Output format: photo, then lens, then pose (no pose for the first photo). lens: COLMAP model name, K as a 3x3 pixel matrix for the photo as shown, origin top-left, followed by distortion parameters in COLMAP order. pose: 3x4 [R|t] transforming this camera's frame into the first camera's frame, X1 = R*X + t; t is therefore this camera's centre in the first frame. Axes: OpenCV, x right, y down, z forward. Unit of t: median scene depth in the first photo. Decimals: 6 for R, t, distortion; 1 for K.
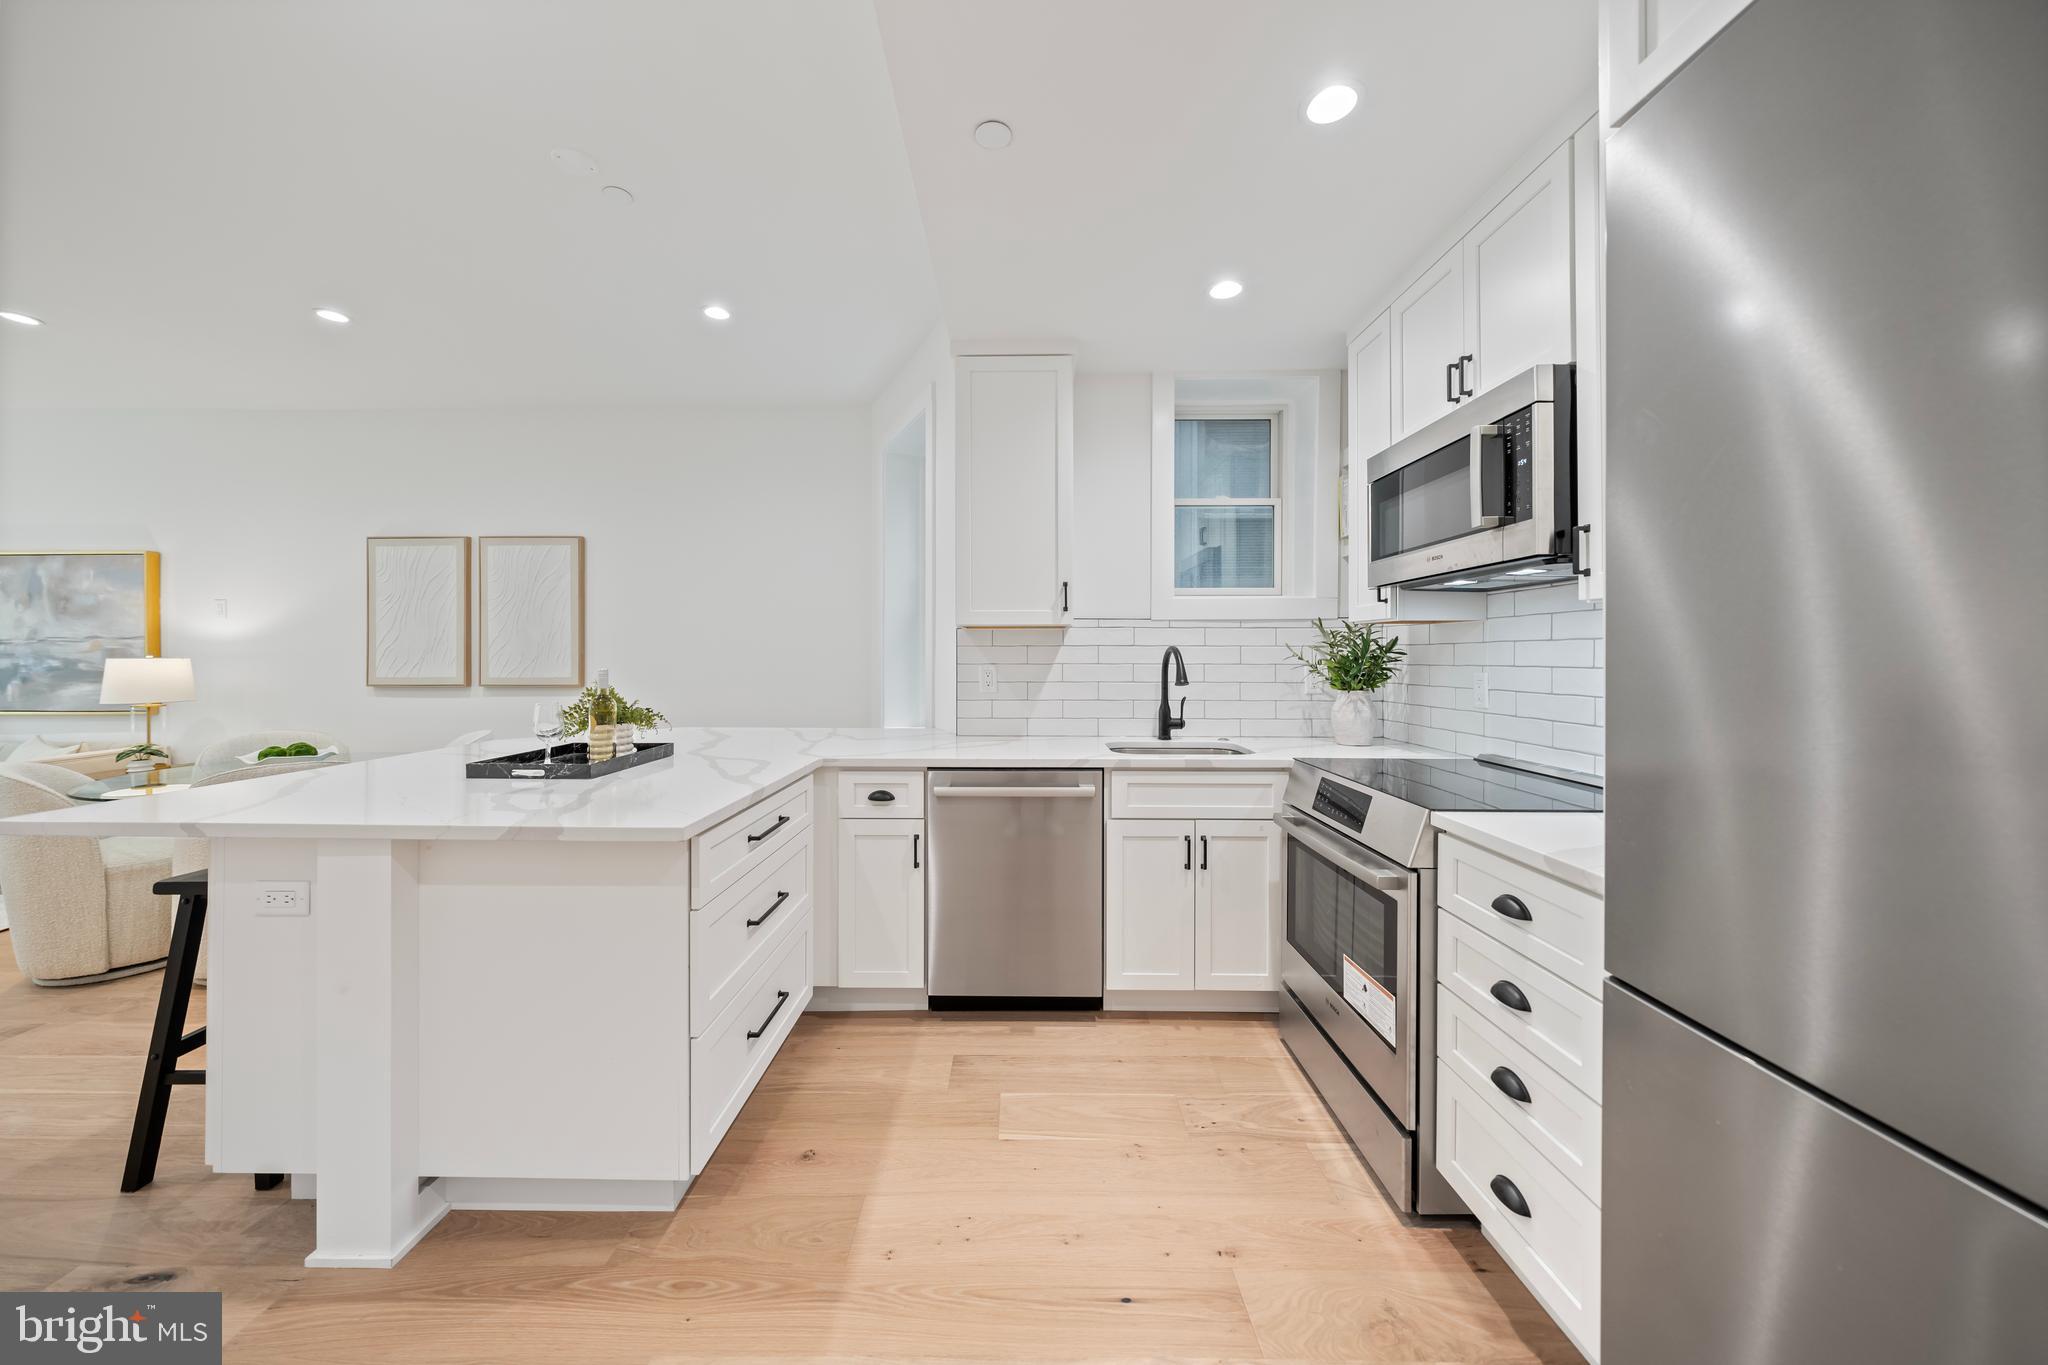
lens RADIAL K [[701.1, 0, 1014.1], [0, 701.1, 653.6], [0, 0, 1]] dist [-0.001054, 0.000016]
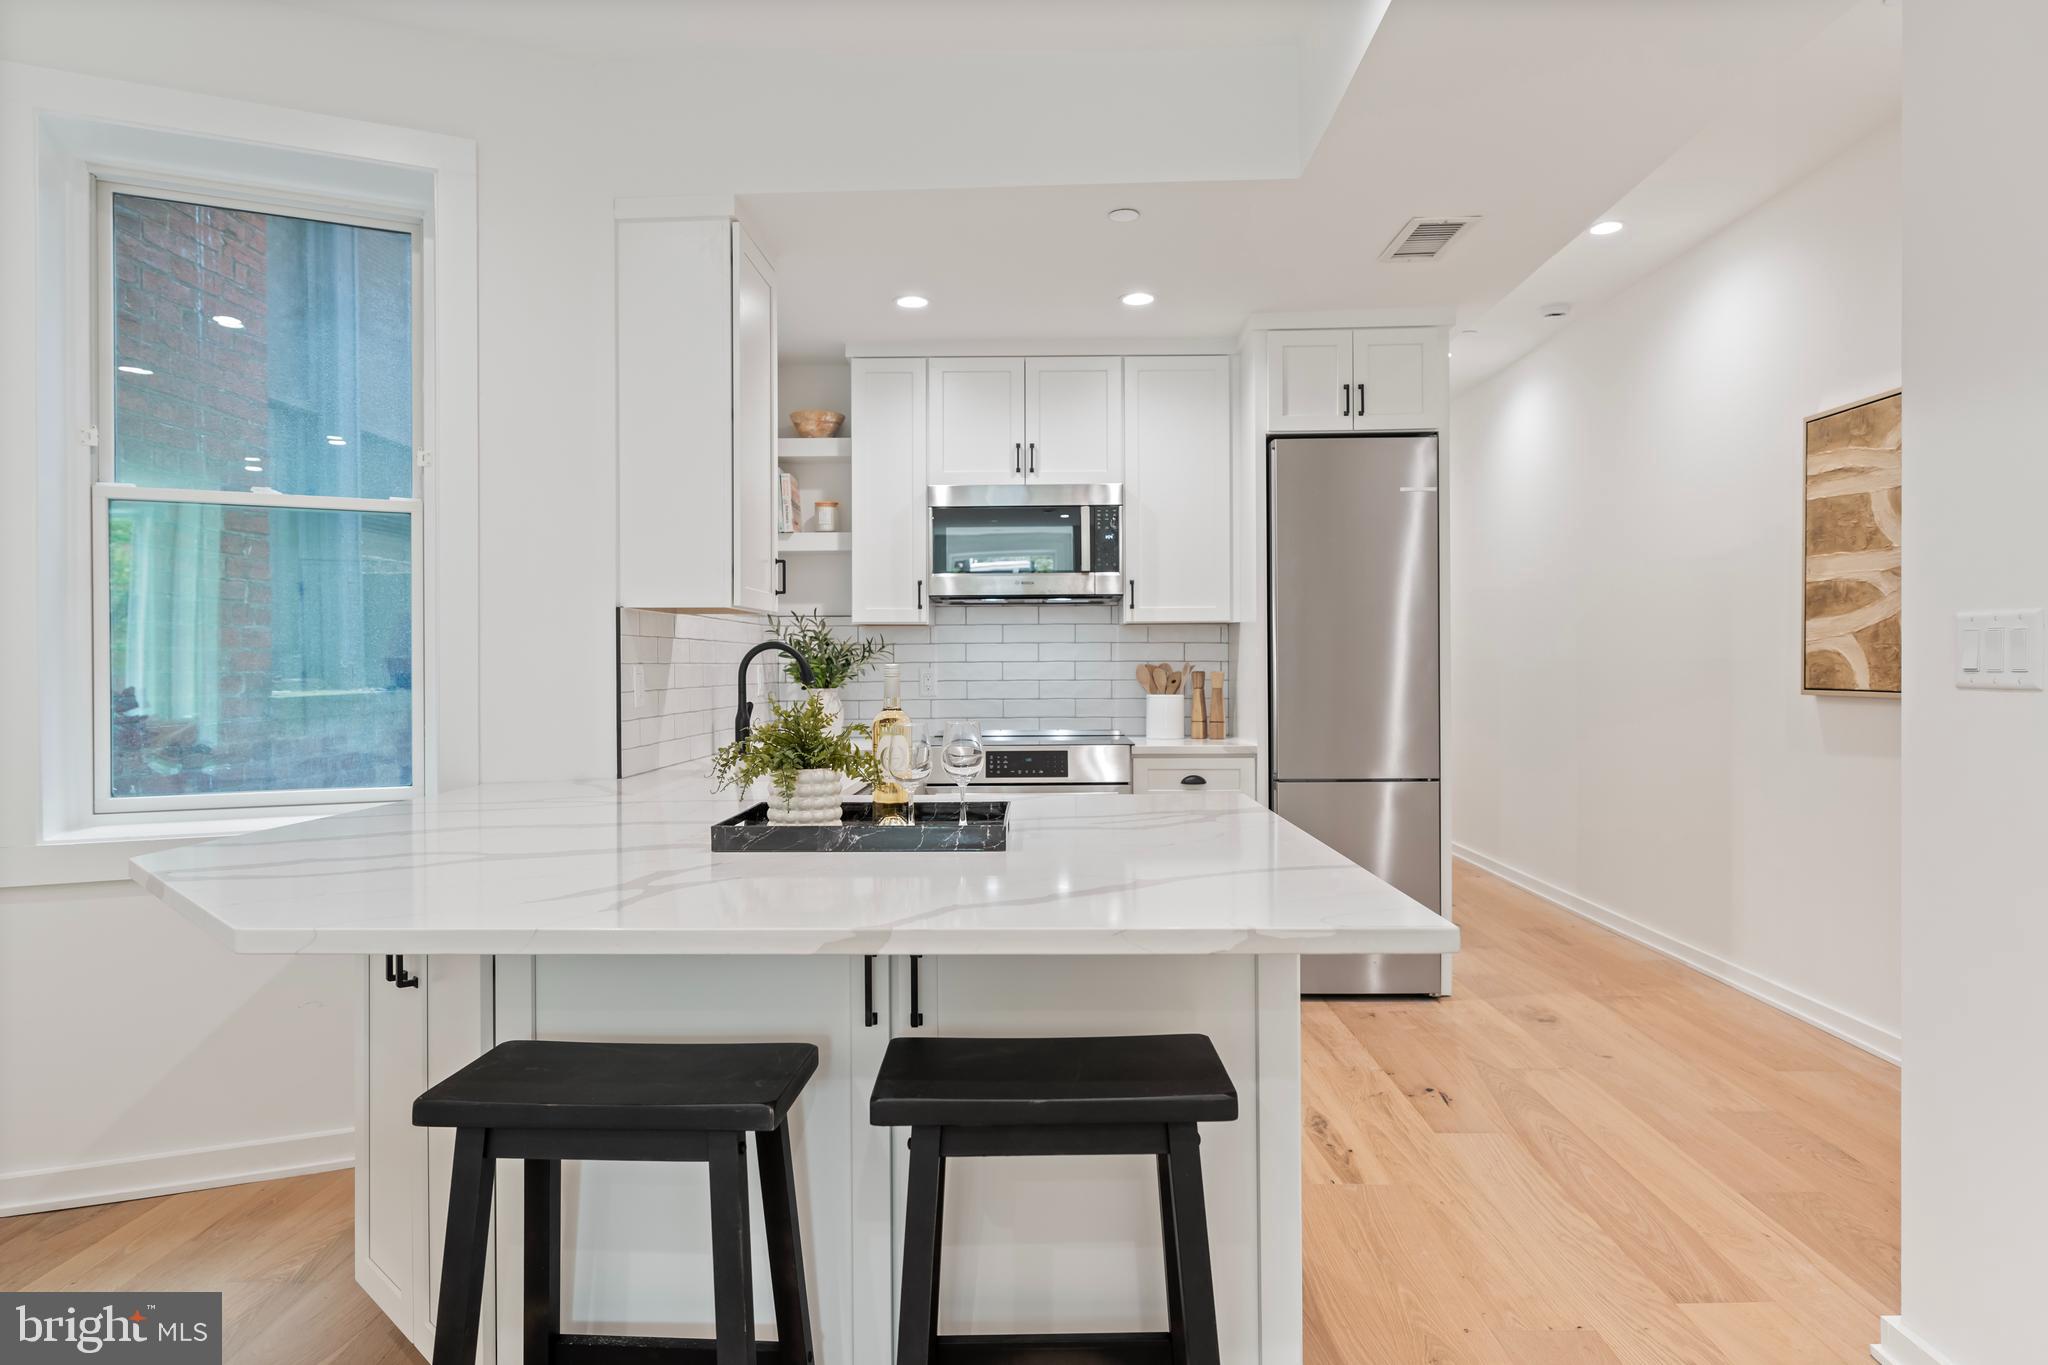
lens RADIAL K [[1192.5, 0, 1024.0], [0, 1192.5, 682.5], [0, 0, 1]] dist [-0.000281, -0.000022]
pose [[0.001400, -0.014271, 0.999897, -1.153313], [0.001013, 0.999898, 0.014269, 0.017326], [-0.999999, 0.000993, 0.001415, 0.648384]]
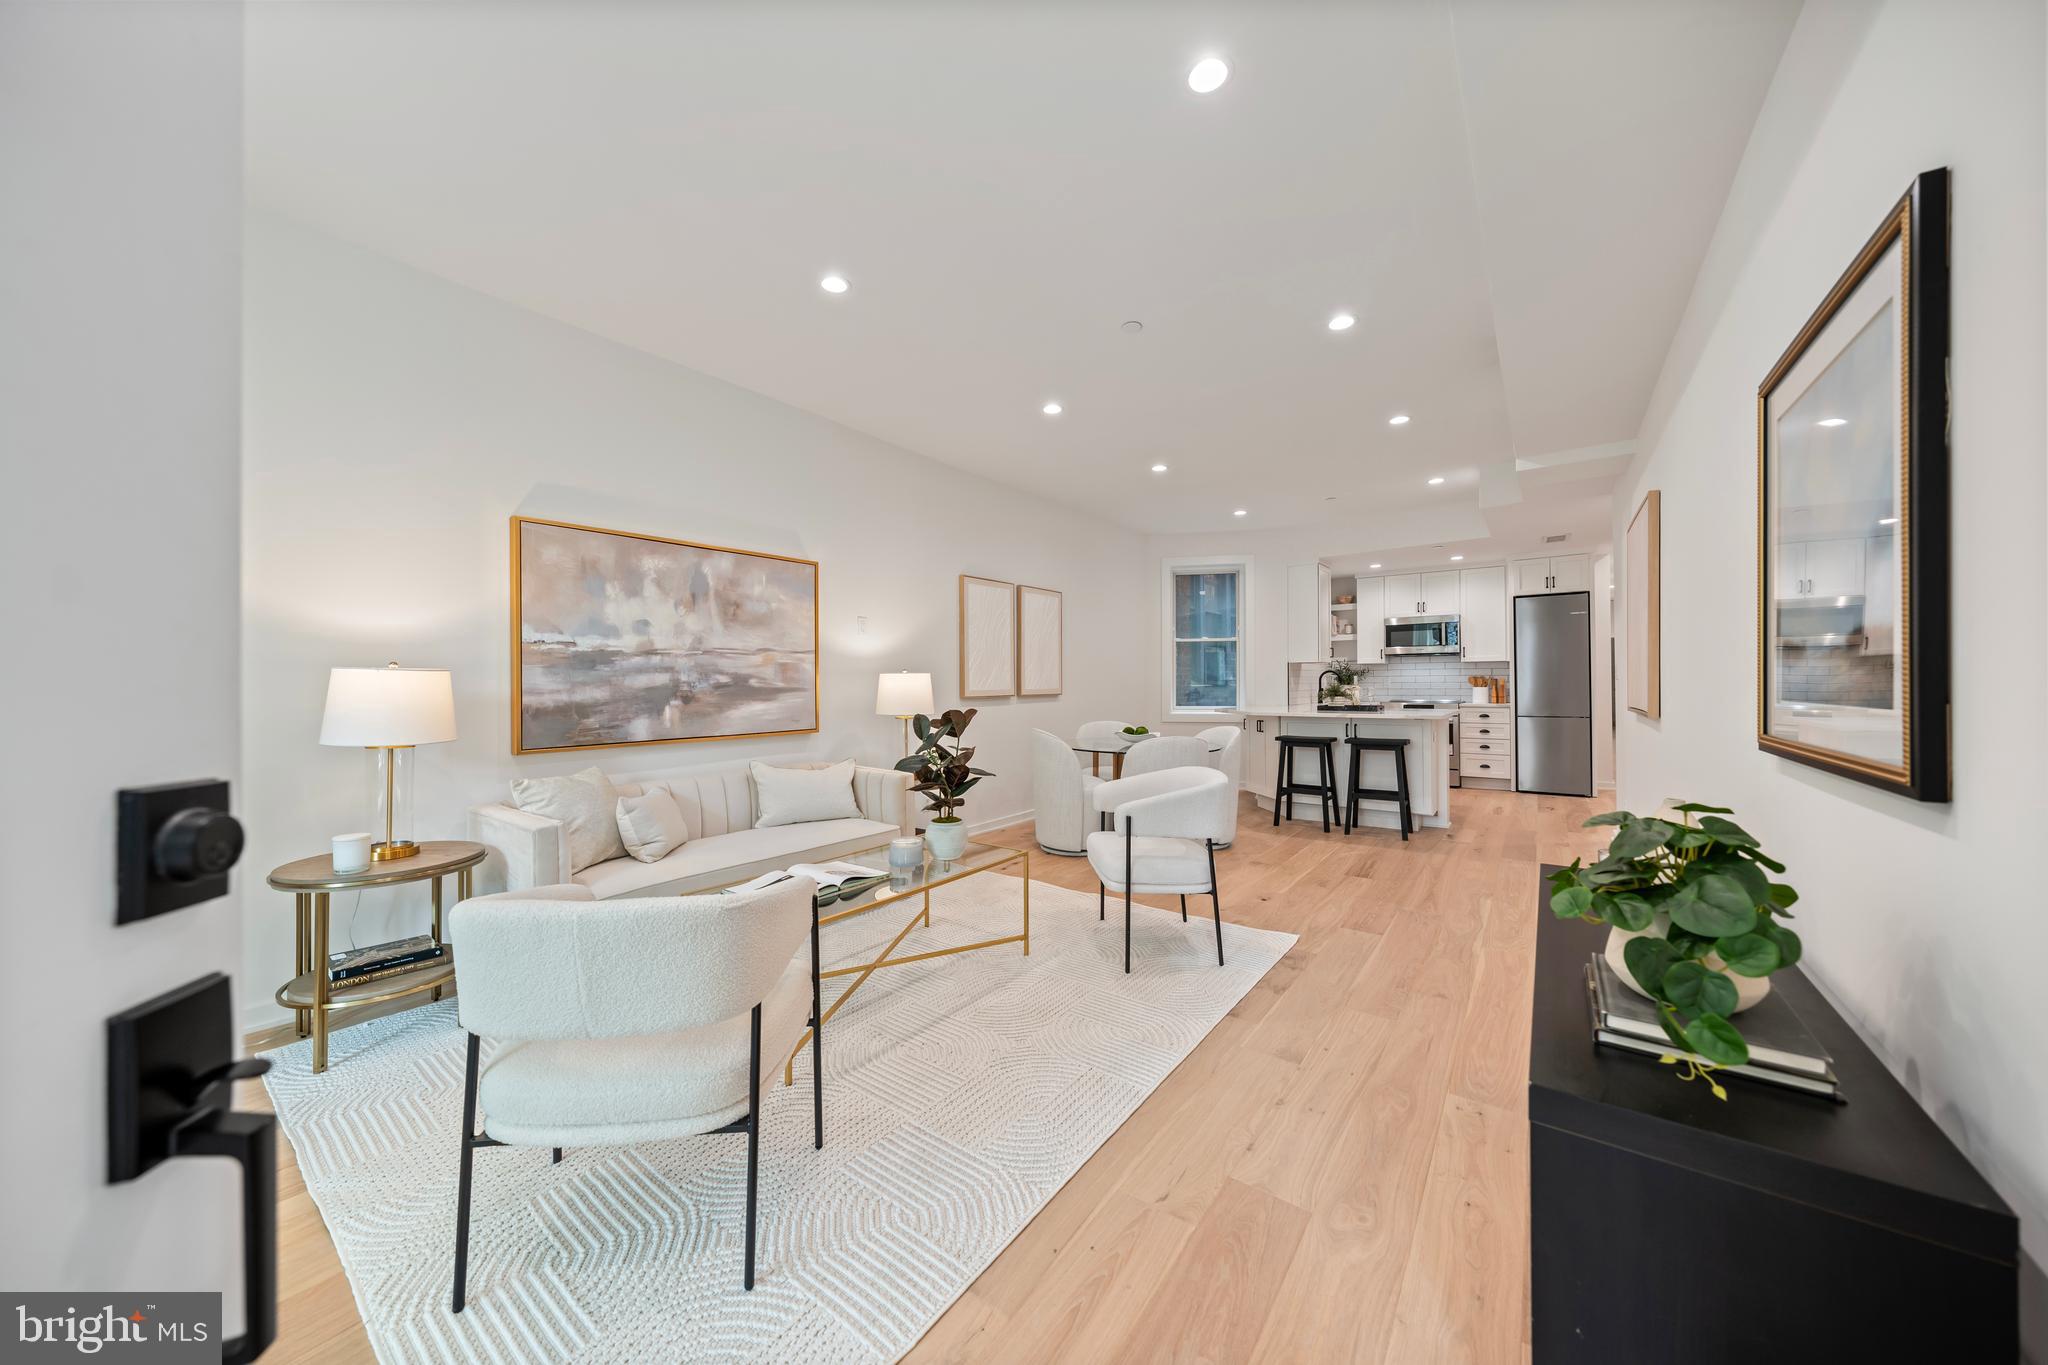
lens RADIAL K [[692.6, 0, 1017.4], [0, 692.6, 683.7], [0, 0, 1]] dist [-0.002550, -0.000255]
pose [[0.591689, -0.005541, 0.806147, -2.692312], [0.004885, 0.999983, 0.003287, 0.027017], [-0.806152, 0.001993, 0.591706, 0.320909]]
